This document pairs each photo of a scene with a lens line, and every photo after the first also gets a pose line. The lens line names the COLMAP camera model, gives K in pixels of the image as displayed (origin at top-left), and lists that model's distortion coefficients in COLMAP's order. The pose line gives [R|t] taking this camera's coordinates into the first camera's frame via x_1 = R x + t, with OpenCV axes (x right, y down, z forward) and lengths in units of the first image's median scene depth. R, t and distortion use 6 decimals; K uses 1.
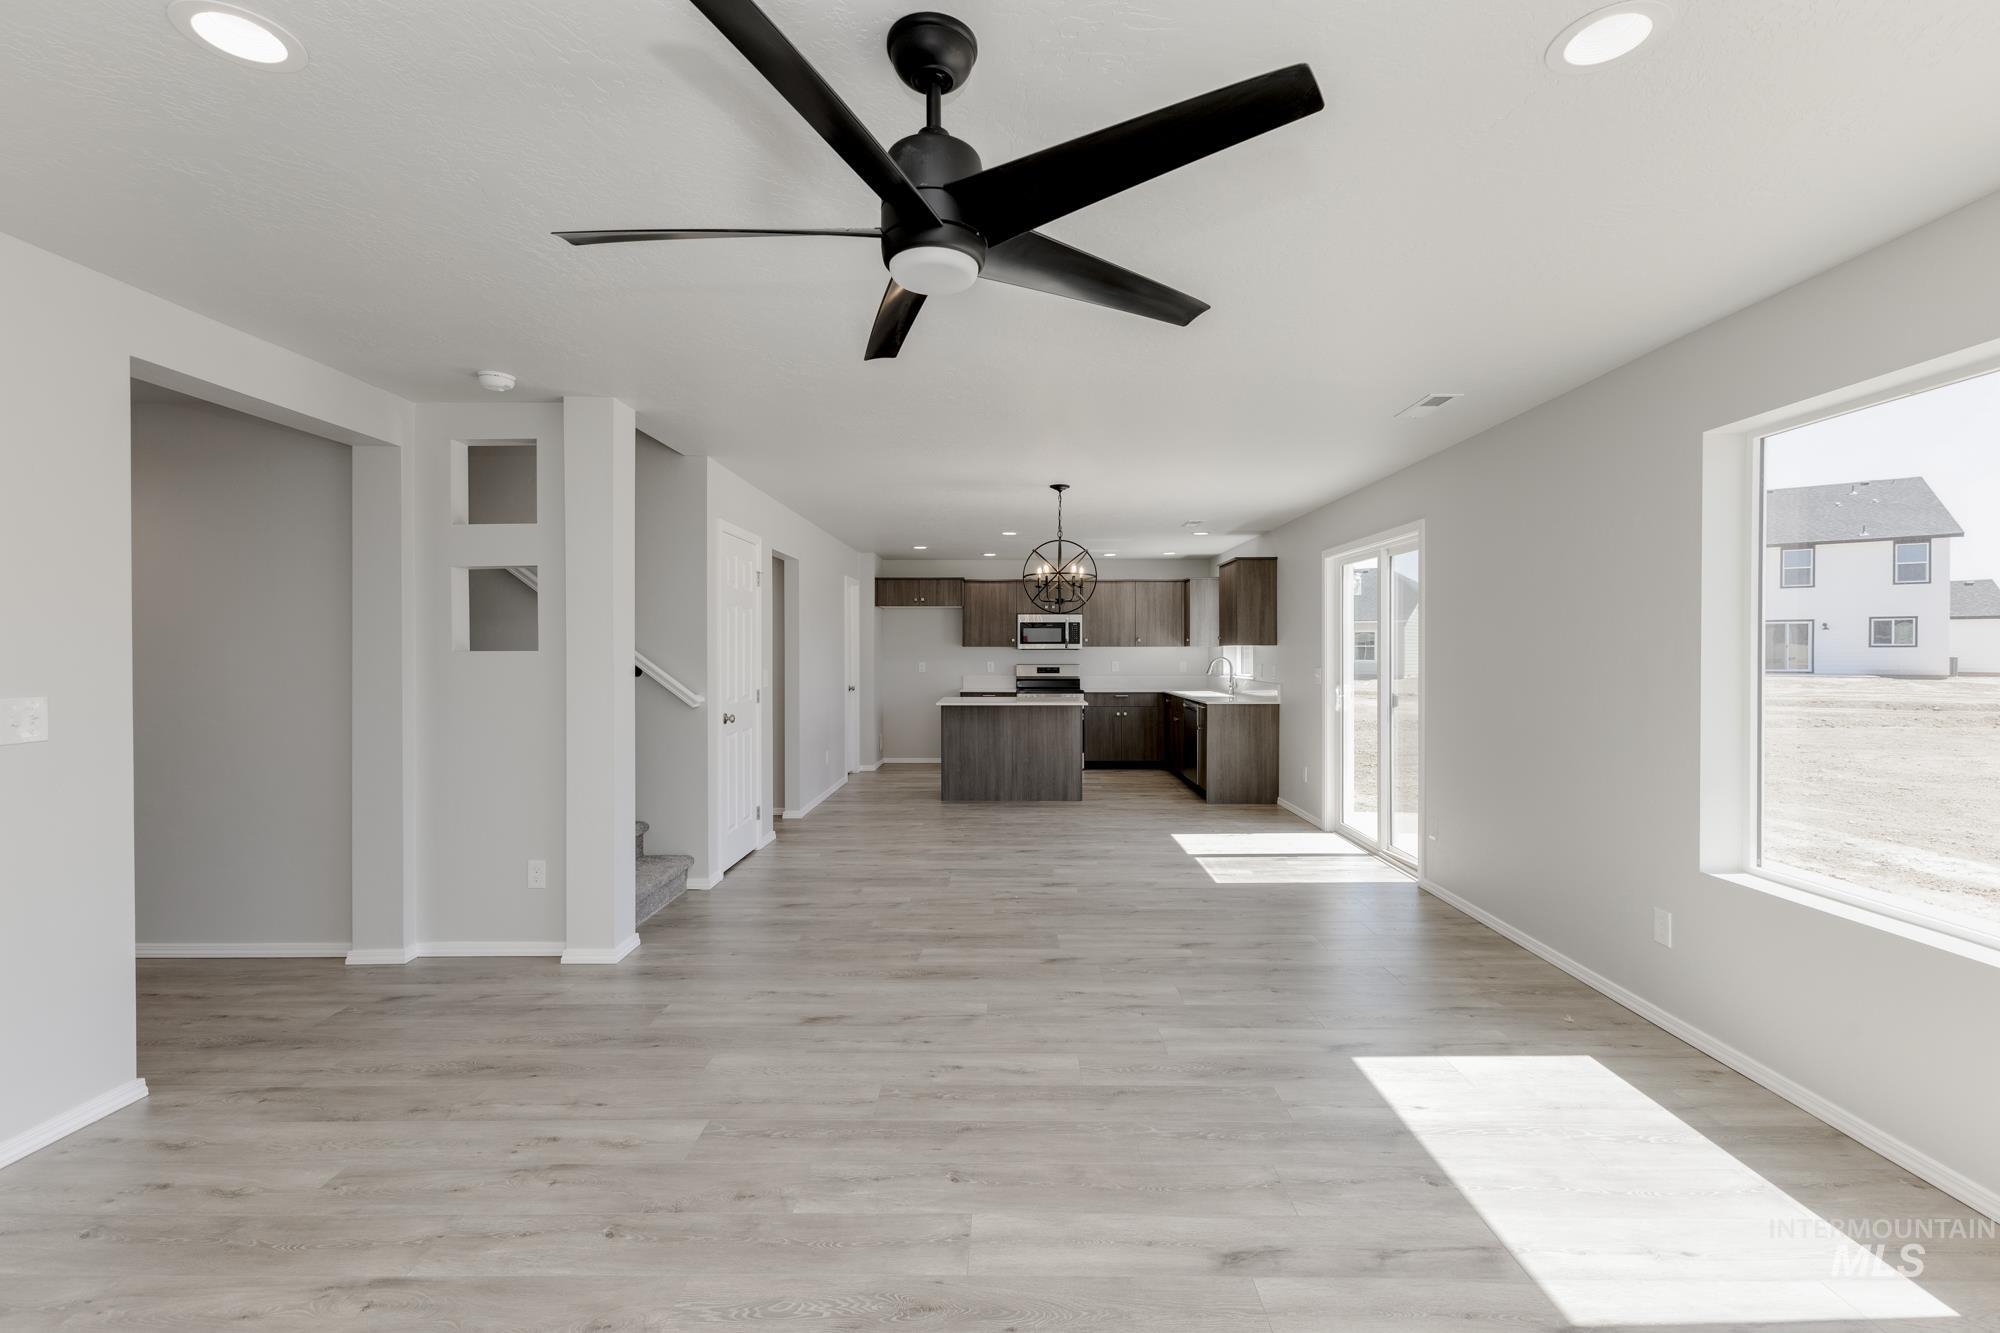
lens RADIAL K [[879.4, 0, 1000.3], [0, 879.4, 657.6], [0, 0, 1]] dist [0.010088, -0.000043]
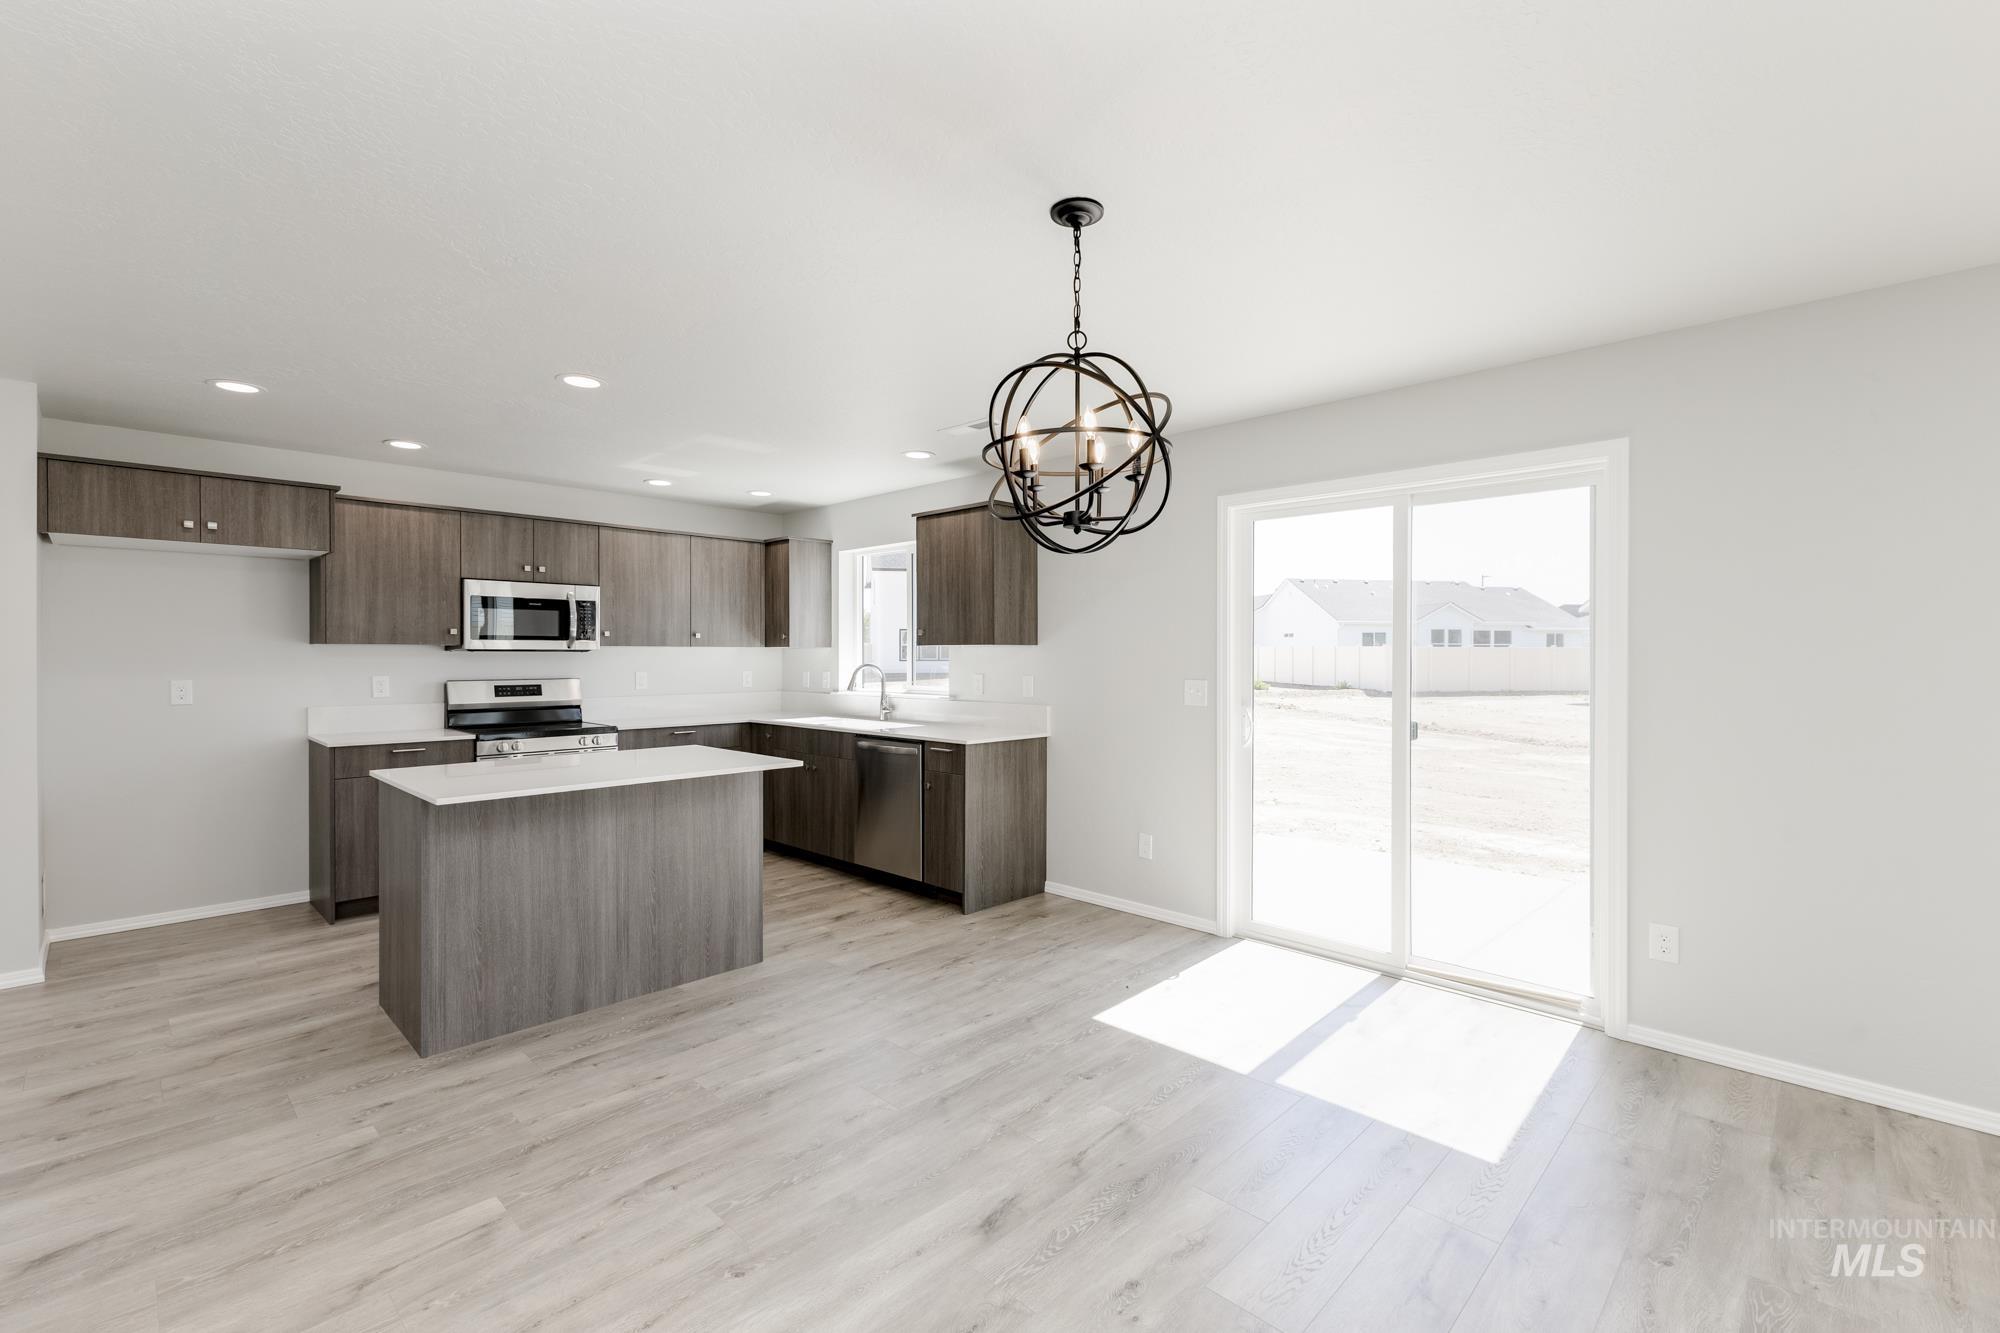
lens RADIAL K [[878.9, 0, 1006.2], [0, 878.9, 662.3], [0, 0, 1]] dist [0.008187, -0.000476]
pose [[0.686588, -0.005279, 0.727028, -0.132885], [0.004708, 0.999985, 0.002815, -0.002620], [-0.727032, 0.001490, 0.686602, 0.450542]]
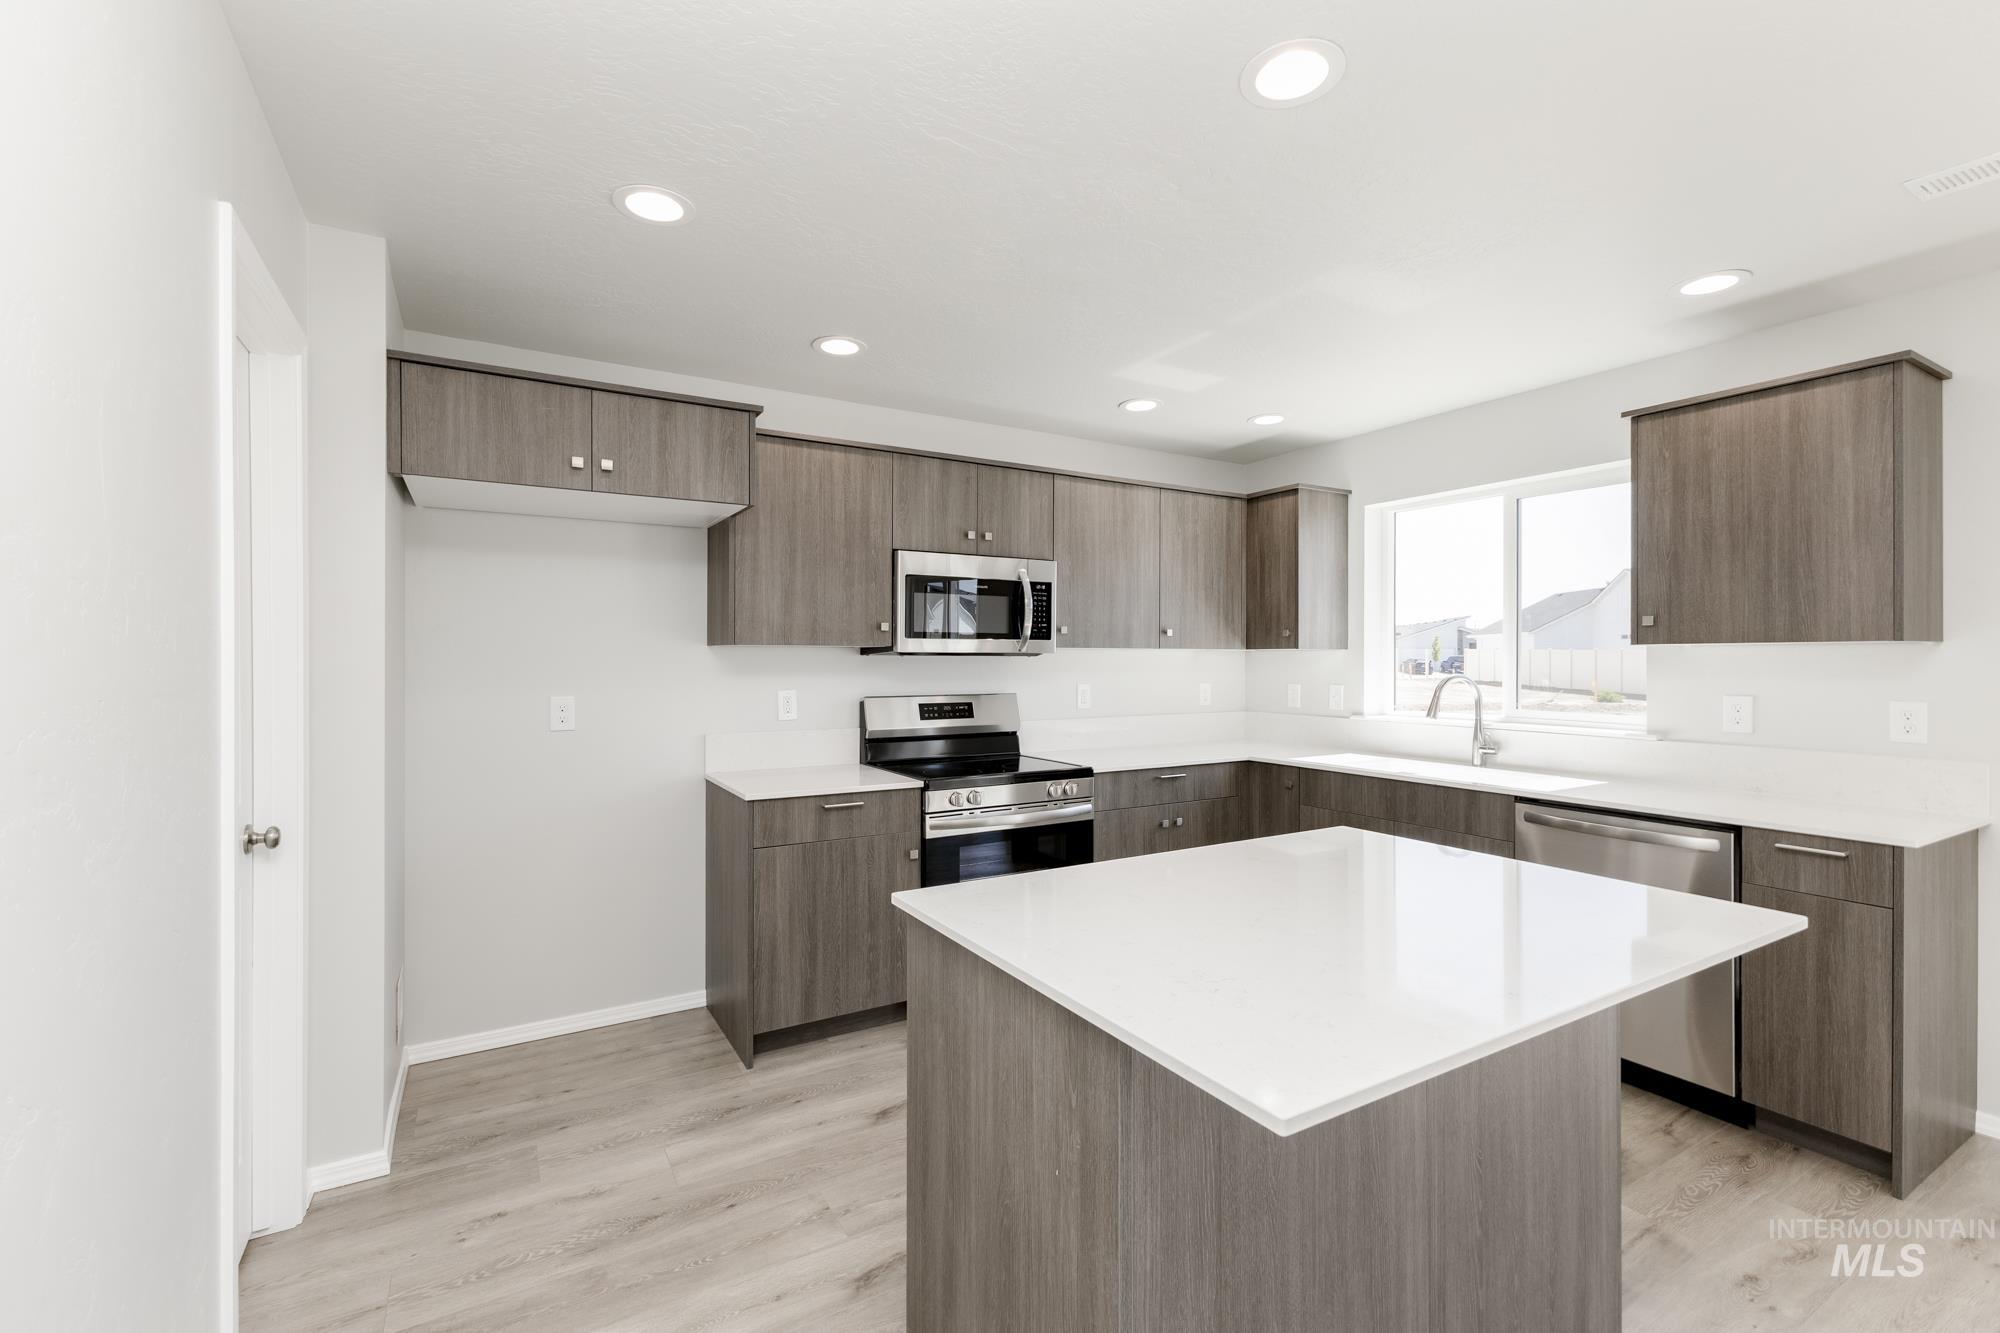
lens RADIAL K [[875.2, 0, 998.1], [0, 875.2, 663.0], [0, 0, 1]] dist [0.010993, 0.000066]
pose [[0.854111, -0.000908, 0.520090, -0.124407], [0.002985, 0.999991, -0.003156, -0.004754], [-0.520082, 0.004248, 0.854106, 0.706473]]
